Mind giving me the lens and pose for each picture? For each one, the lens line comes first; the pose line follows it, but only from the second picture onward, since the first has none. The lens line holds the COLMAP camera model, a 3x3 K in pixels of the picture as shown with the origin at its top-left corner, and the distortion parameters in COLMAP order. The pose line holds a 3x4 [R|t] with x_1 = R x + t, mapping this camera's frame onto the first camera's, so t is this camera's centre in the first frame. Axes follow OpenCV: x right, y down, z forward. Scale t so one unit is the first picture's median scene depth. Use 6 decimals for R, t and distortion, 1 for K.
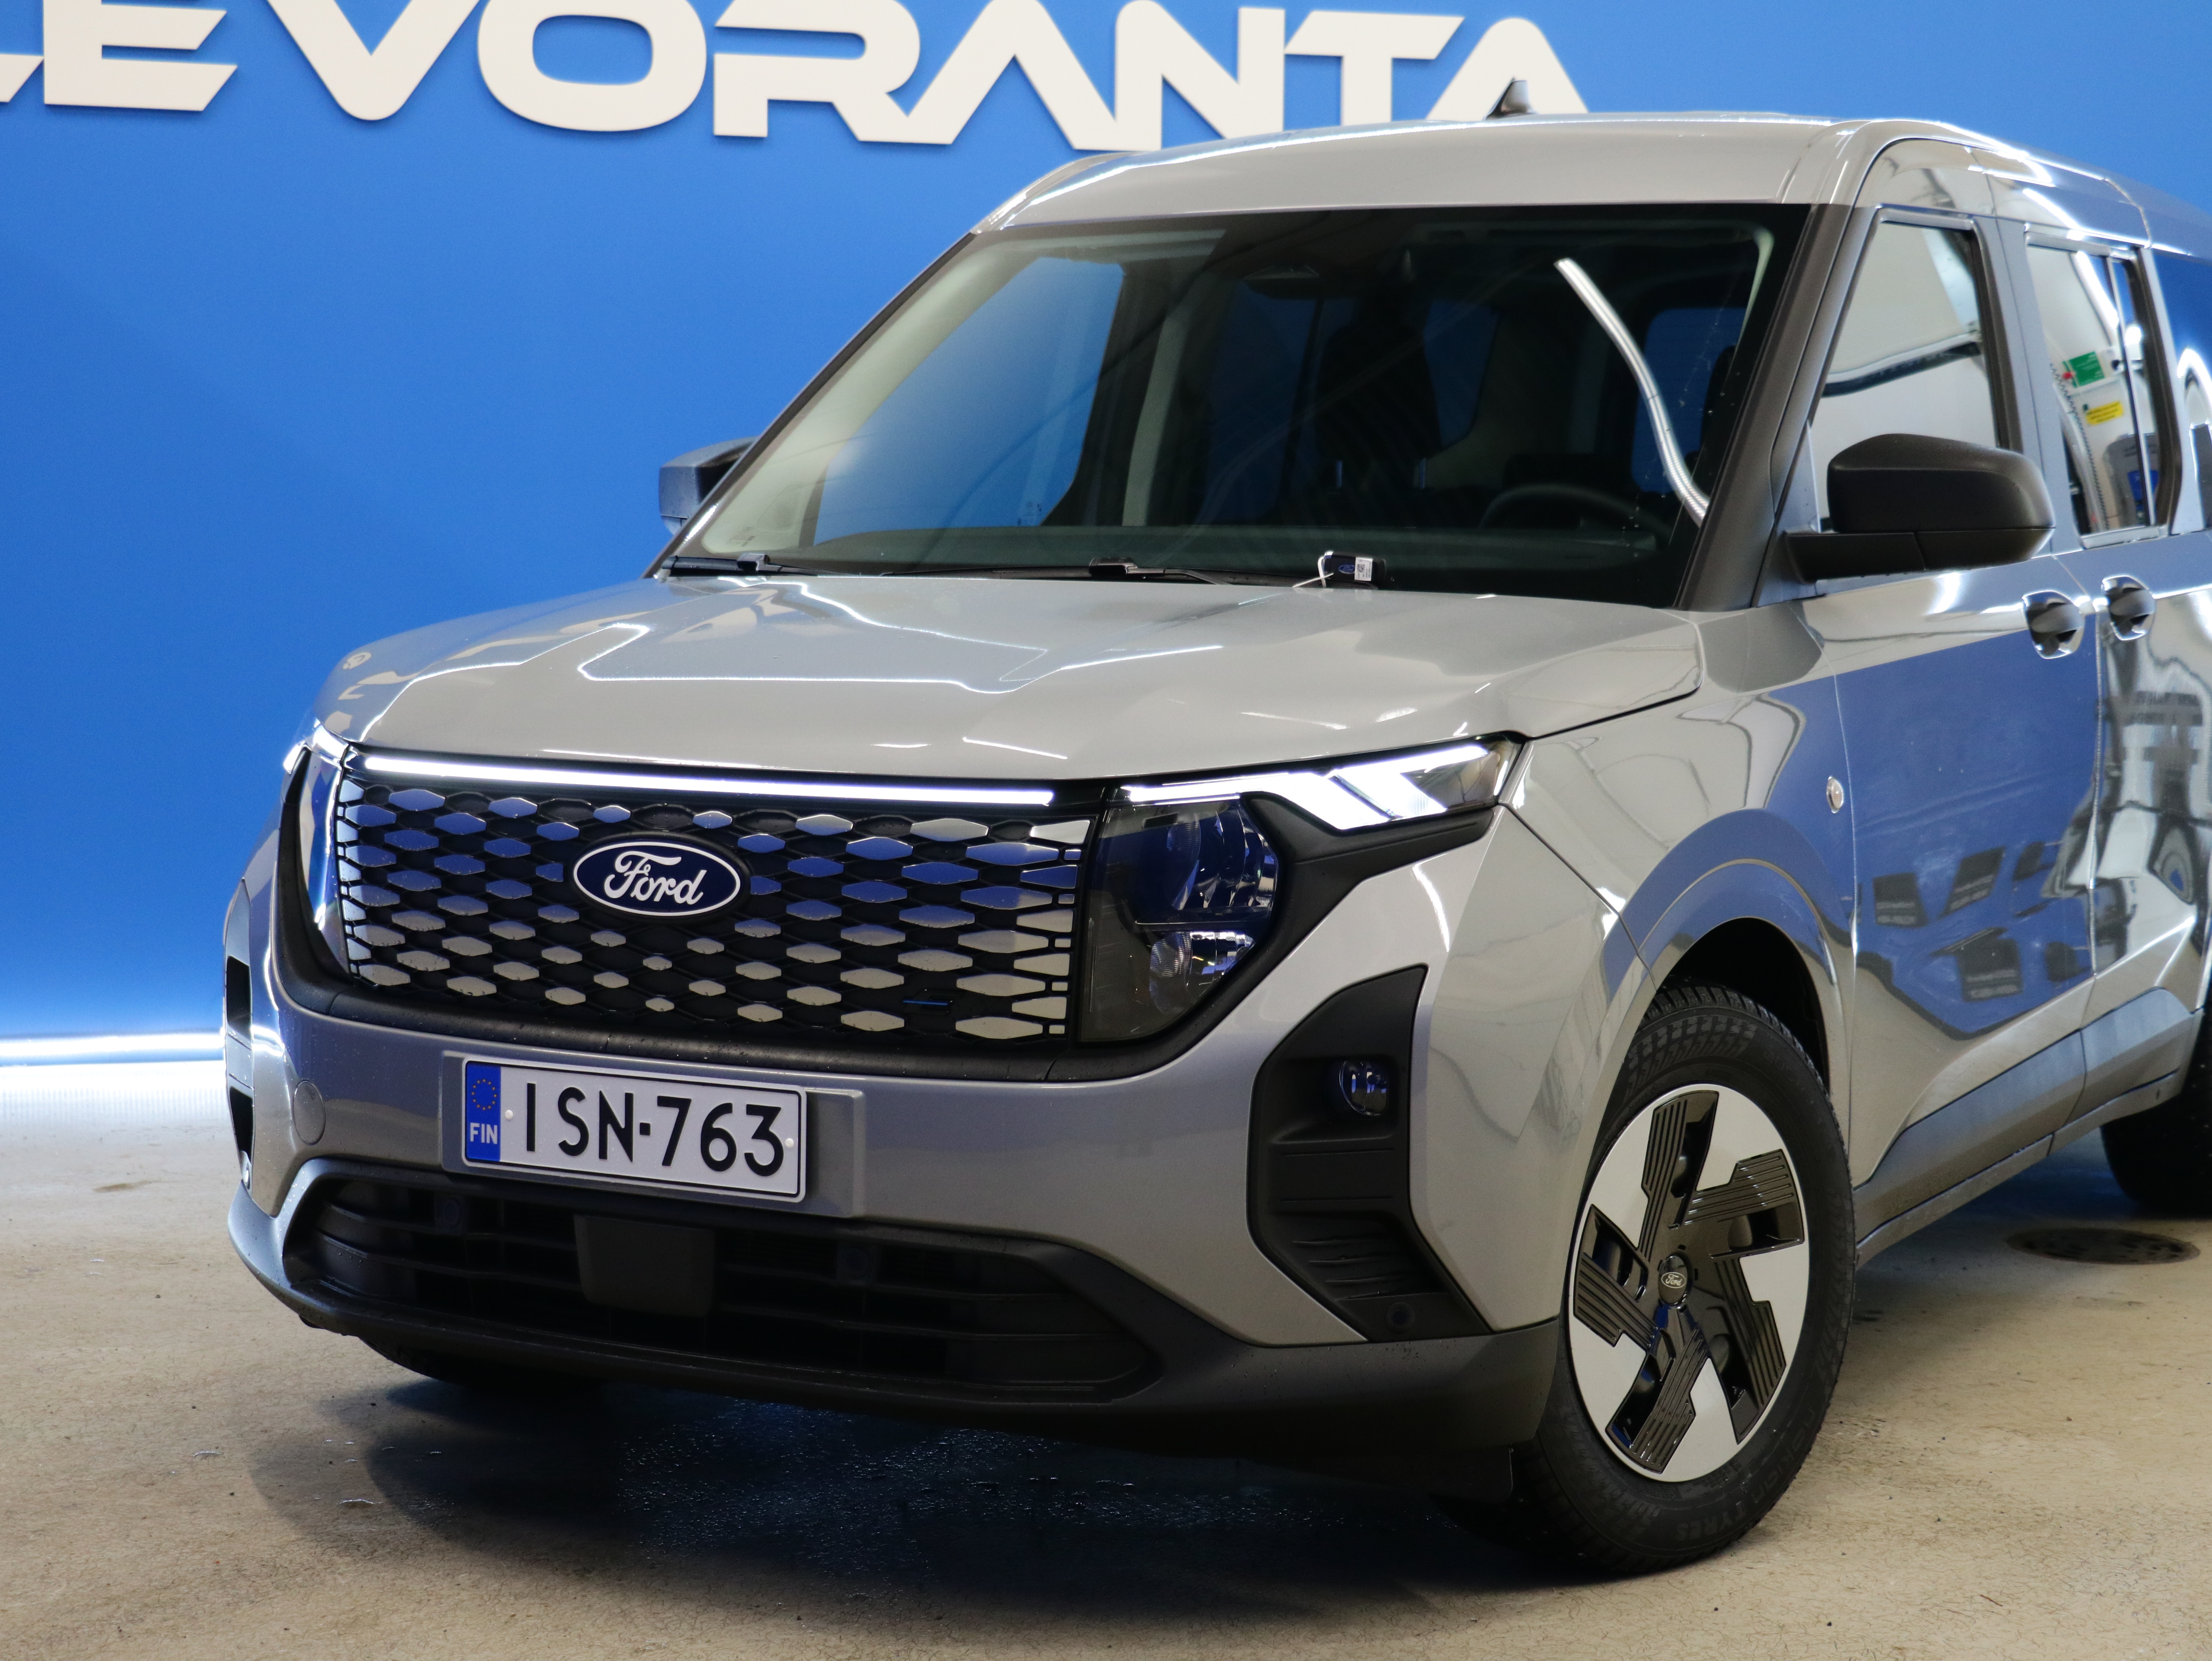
lens RADIAL K [[3490.8, 0, 1106.0], [0, 3490.8, 830.5], [0, 0, 1]] dist [0.004521, -0.016342]
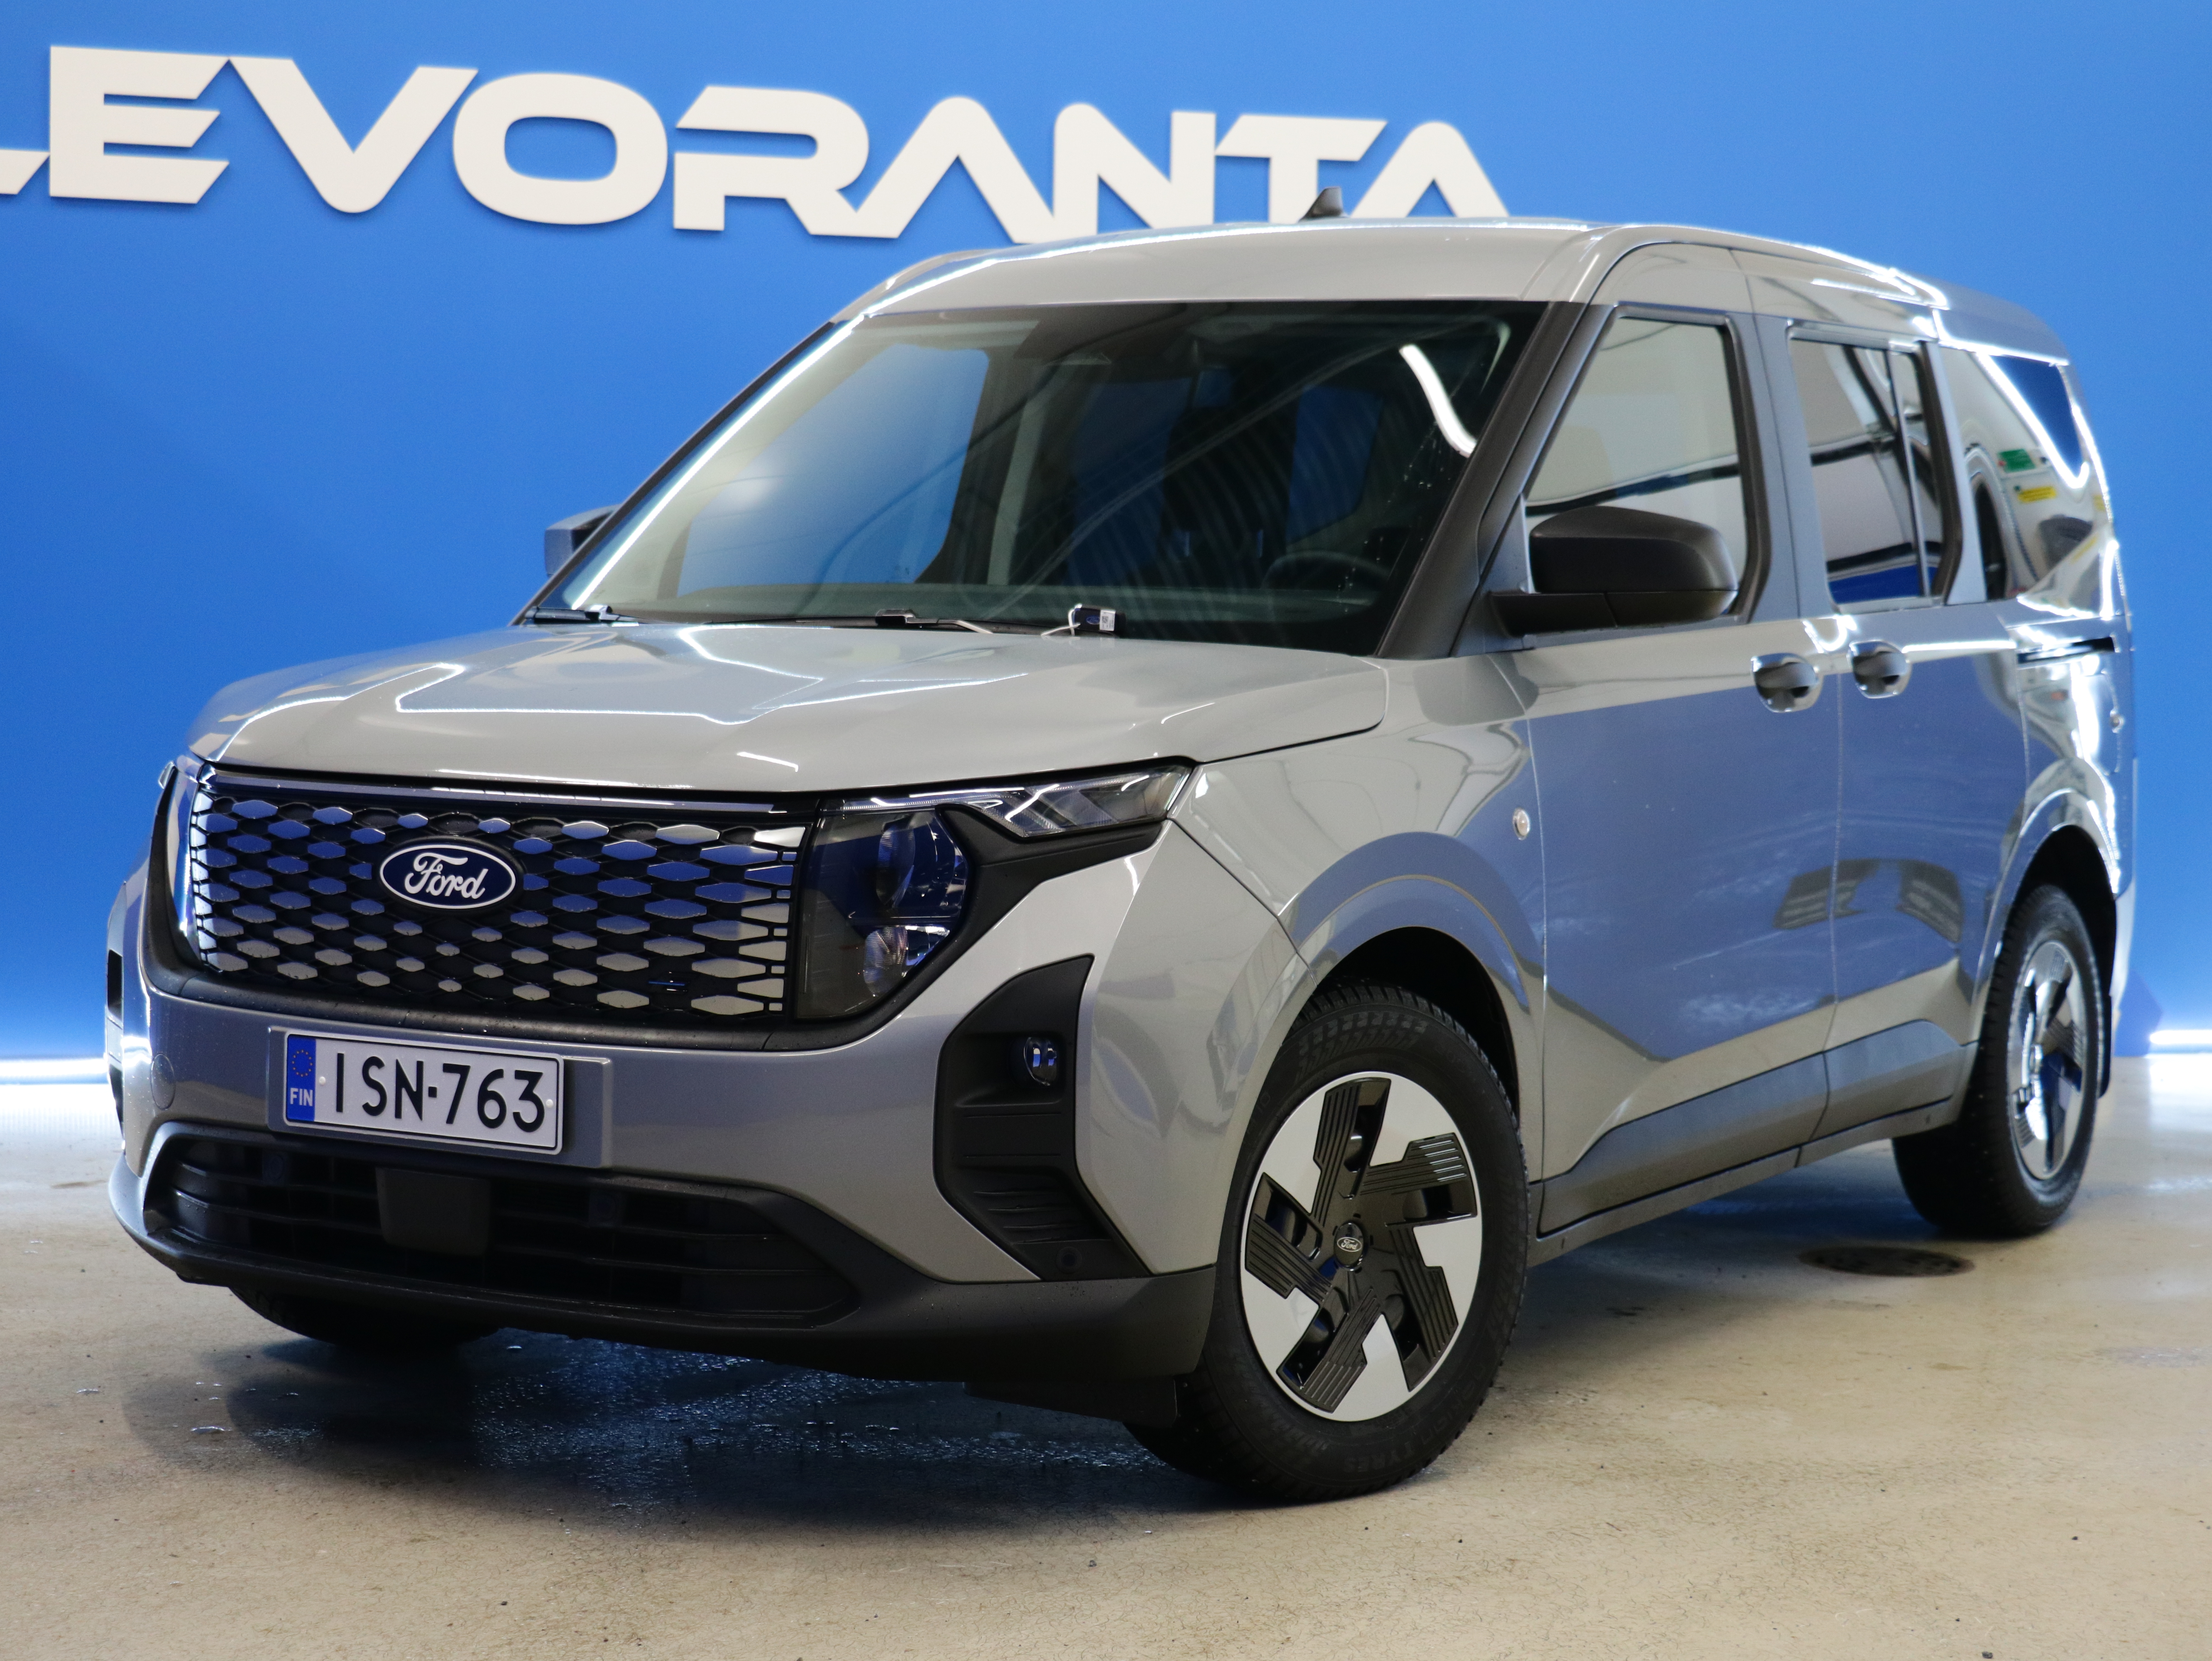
lens RADIAL K [[3490.8, 0, 1106.0], [0, 3490.8, 830.5], [0, 0, 1]] dist [0.004521, -0.016342]
pose [[0.999545, 0.011023, -0.028071, 0.118134], [-0.011688, 0.999652, -0.023653, 0.022619], [0.027800, 0.023970, 0.999326, -0.147619]]
